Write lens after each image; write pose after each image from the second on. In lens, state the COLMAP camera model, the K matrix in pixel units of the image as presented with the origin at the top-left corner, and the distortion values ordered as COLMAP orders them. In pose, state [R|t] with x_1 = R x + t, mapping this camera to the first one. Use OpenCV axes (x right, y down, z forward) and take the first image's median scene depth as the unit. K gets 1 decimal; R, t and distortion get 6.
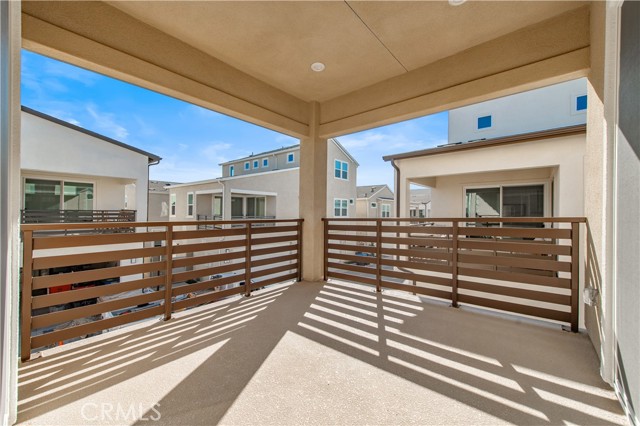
lens RADIAL K [[247.1, 0, 320.0], [0, 247.1, 213.0], [0, 0, 1]] dist [0.001037, 0.000011]
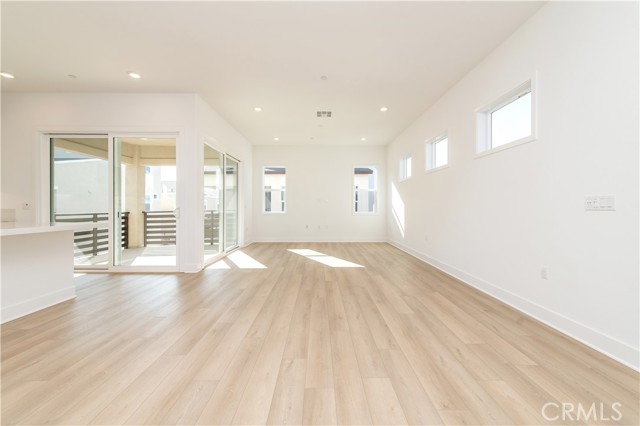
lens RADIAL K [[252.3, 0, 320.0], [0, 252.3, 206.3], [0, 0, 1]] dist [0.007029, -0.000272]
pose [[0.756458, -0.003441, 0.654033, -0.210489], [0.005943, 0.999981, -0.001612, -0.005350], [-0.654015, 0.005106, 0.756464, -1.165309]]
